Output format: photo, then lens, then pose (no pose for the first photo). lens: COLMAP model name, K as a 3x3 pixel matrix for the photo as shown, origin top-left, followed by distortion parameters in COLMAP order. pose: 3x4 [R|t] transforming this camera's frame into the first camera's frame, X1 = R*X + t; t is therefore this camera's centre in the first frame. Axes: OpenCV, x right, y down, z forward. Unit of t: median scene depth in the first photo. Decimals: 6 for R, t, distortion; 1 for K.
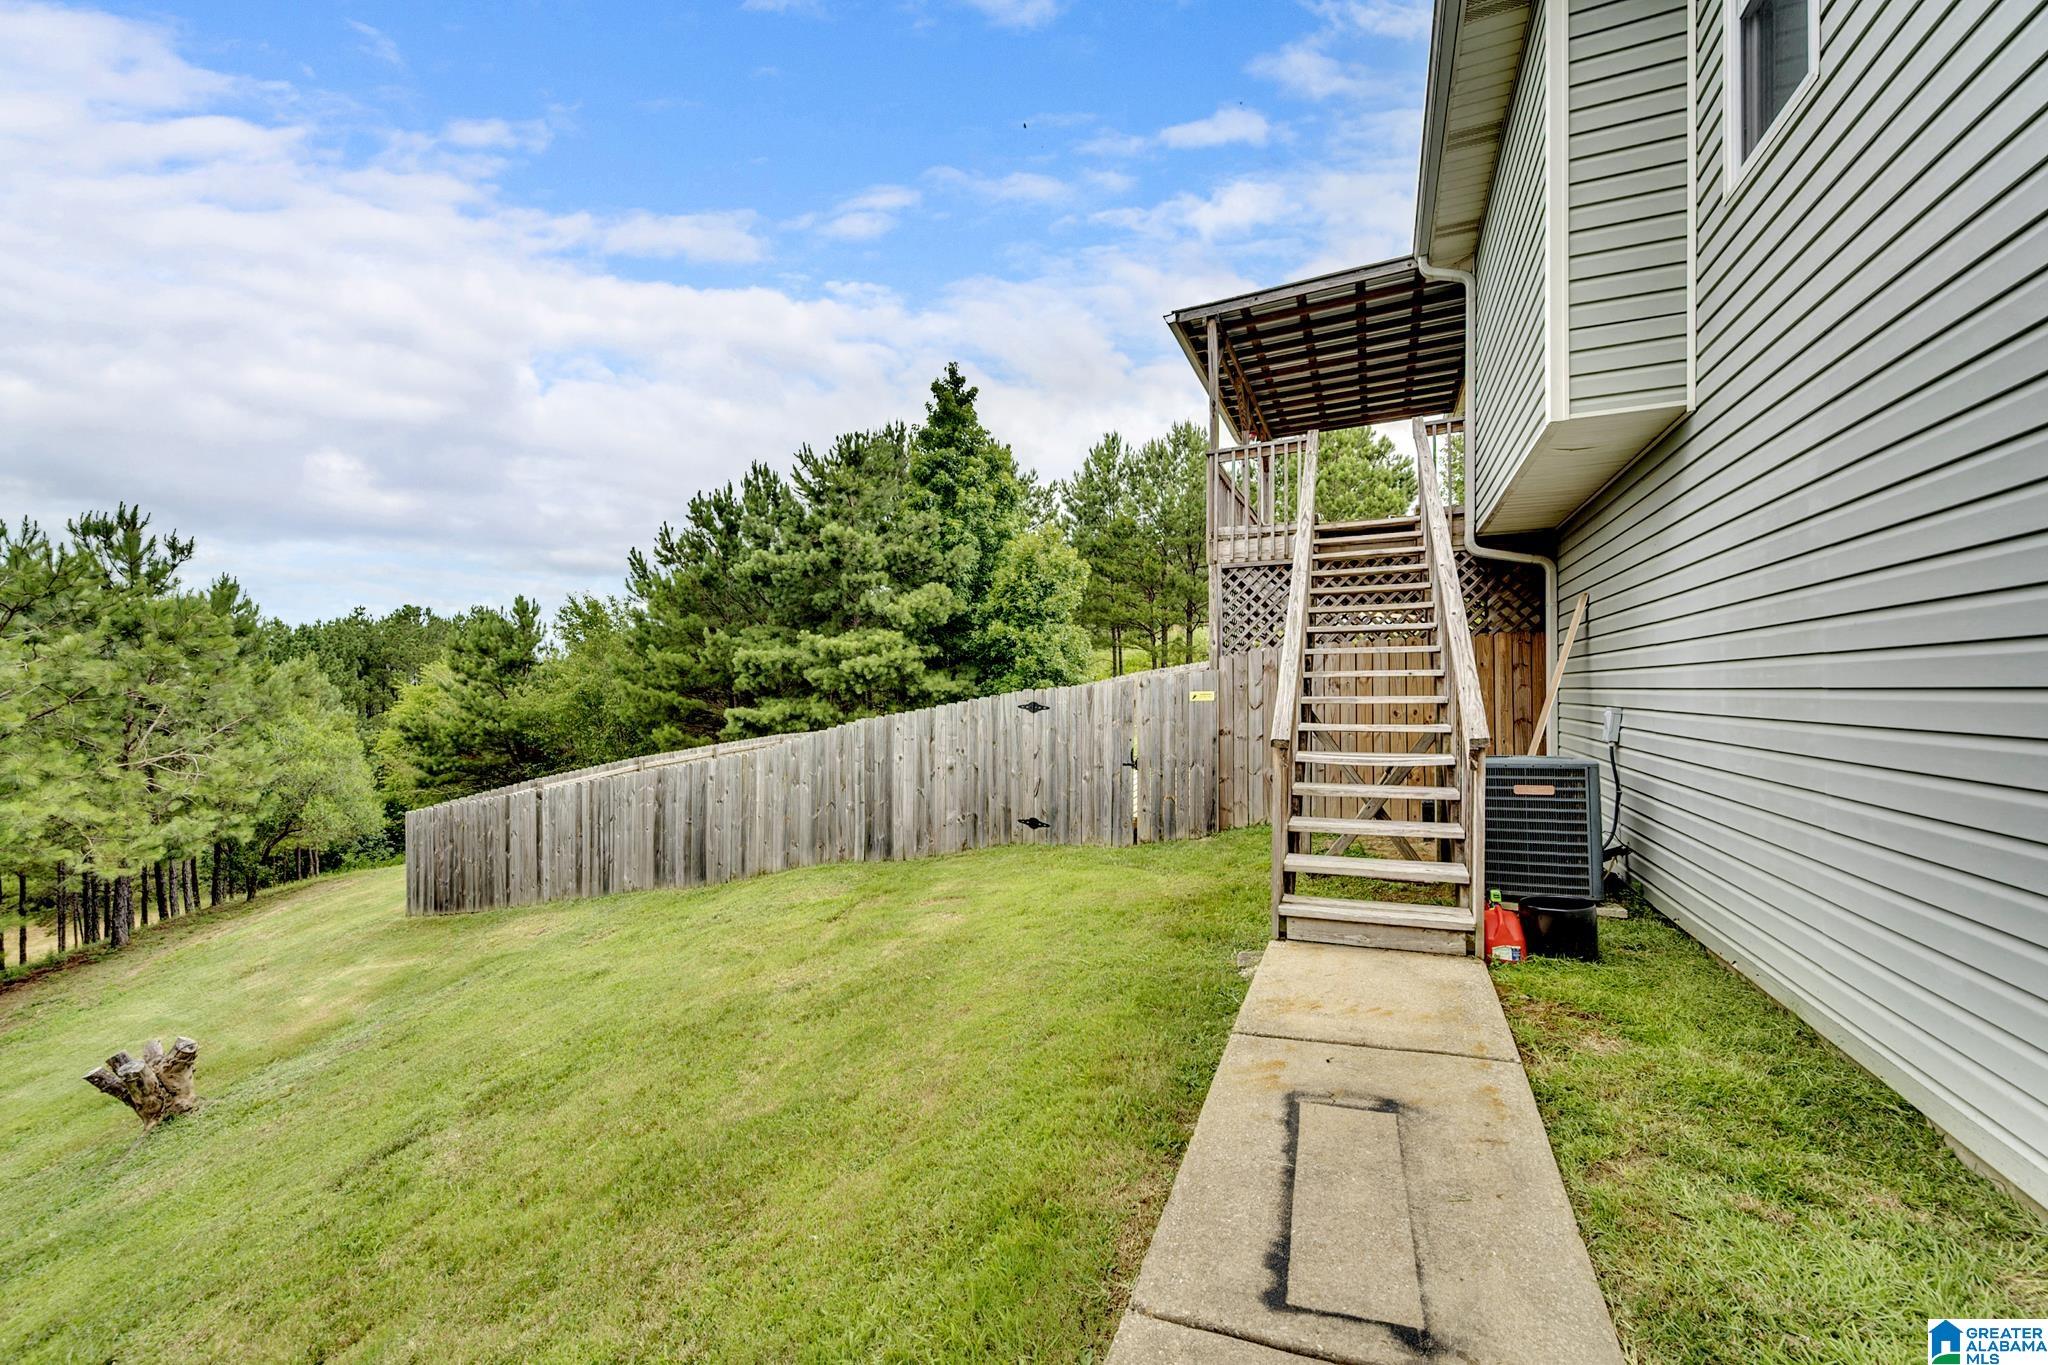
lens RADIAL K [[801.5, 0, 1035.6], [0, 801.5, 691.6], [0, 0, 1]] dist [-0.001926, -0.000606]
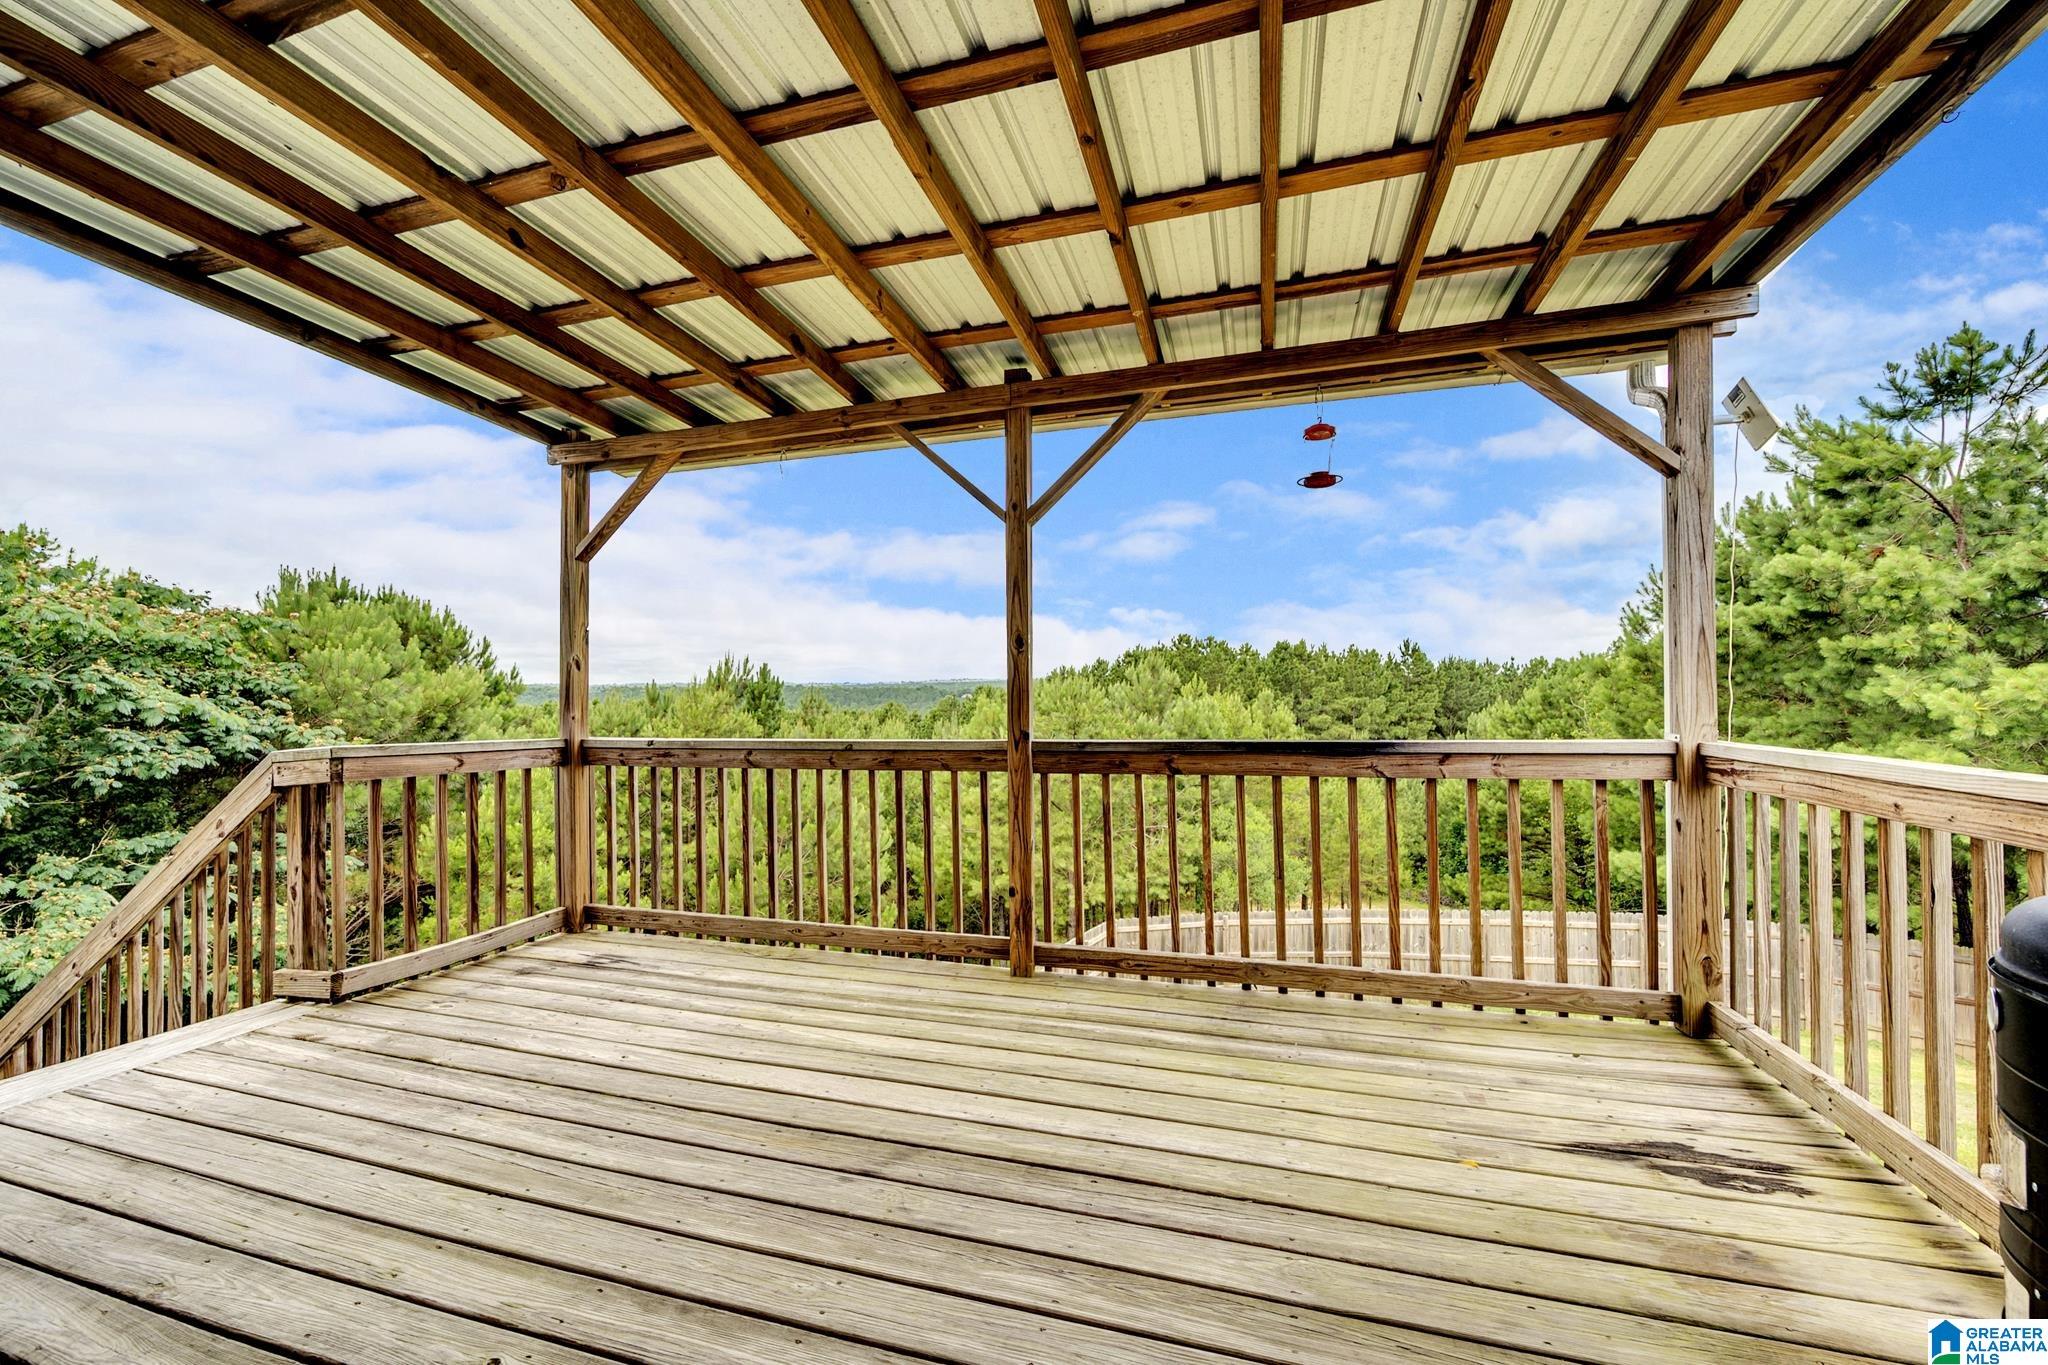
lens RADIAL K [[801.5, 0, 1022.5], [0, 801.5, 685.9], [0, 0, 1]] dist [-0.001926, -0.000606]
pose [[0.100569, -0.005312, -0.994916, 0.227453], [0.000193, 0.999986, -0.005319, -0.105830], [0.994930, 0.000343, 0.100568, 0.386484]]
